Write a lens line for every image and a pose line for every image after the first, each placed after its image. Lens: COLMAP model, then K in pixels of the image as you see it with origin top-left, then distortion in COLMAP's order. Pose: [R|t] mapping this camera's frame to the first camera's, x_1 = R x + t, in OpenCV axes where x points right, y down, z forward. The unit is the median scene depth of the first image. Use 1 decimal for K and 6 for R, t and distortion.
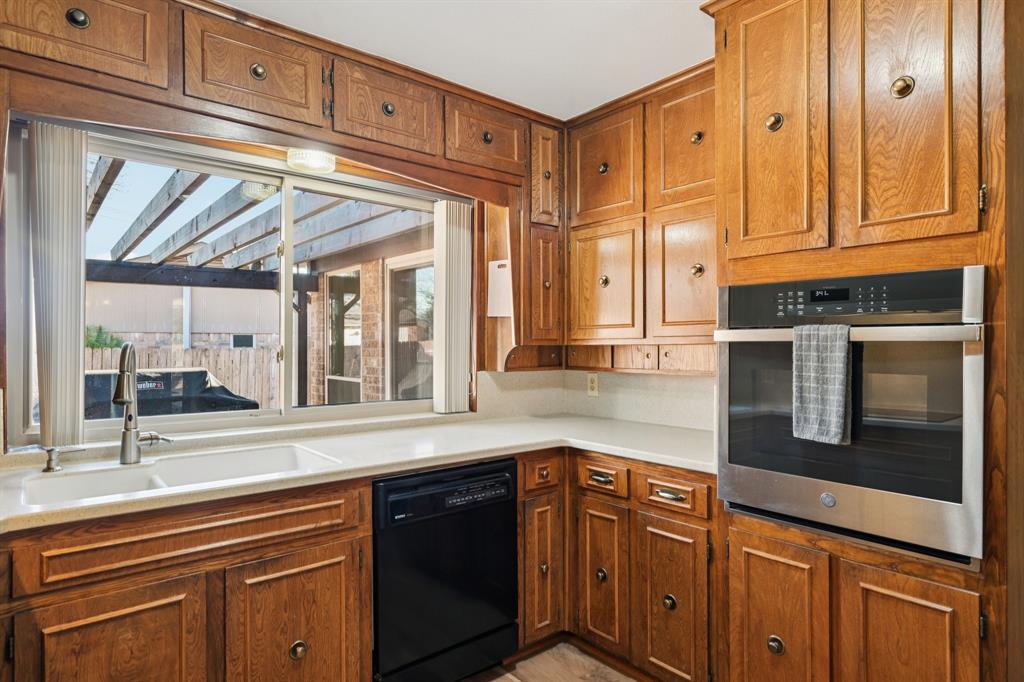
lens RADIAL K [[581.5, 0, 512.7], [0, 581.5, 343.8], [0, 0, 1]] dist [-0.002542, 0.003183]
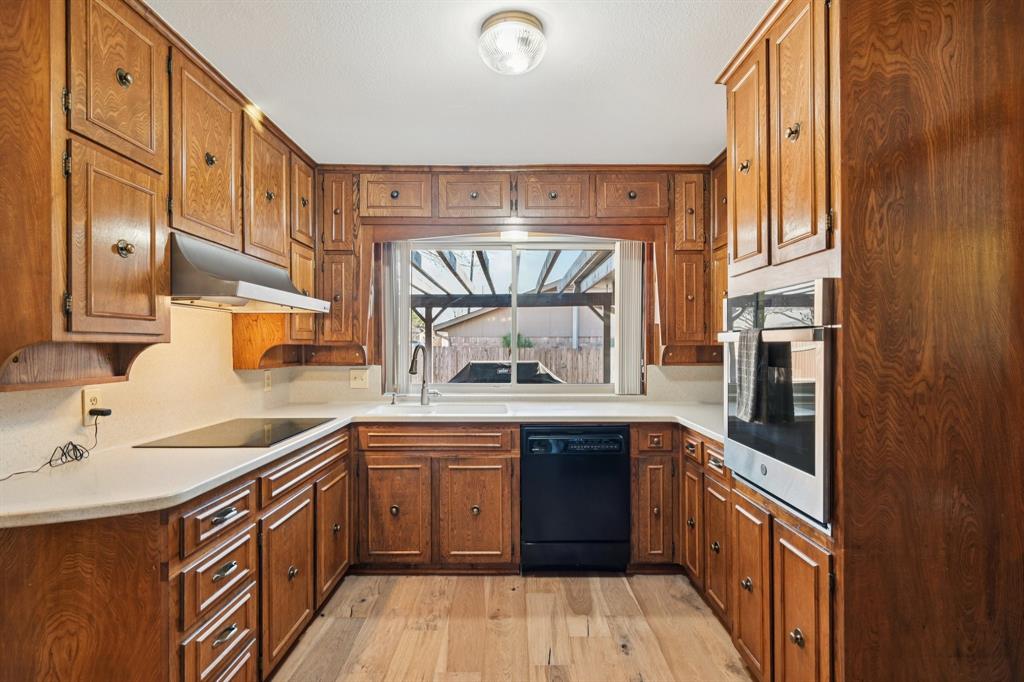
lens RADIAL K [[515.8, 0, 513.1], [0, 515.8, 344.6], [0, 0, 1]] dist [0.001255, 0.000105]
pose [[0.763430, -0.002855, -0.645885, 0.720459], [0.002945, 0.999995, -0.000939, 0.000975], [0.645884, -0.001185, 0.763435, -0.160821]]
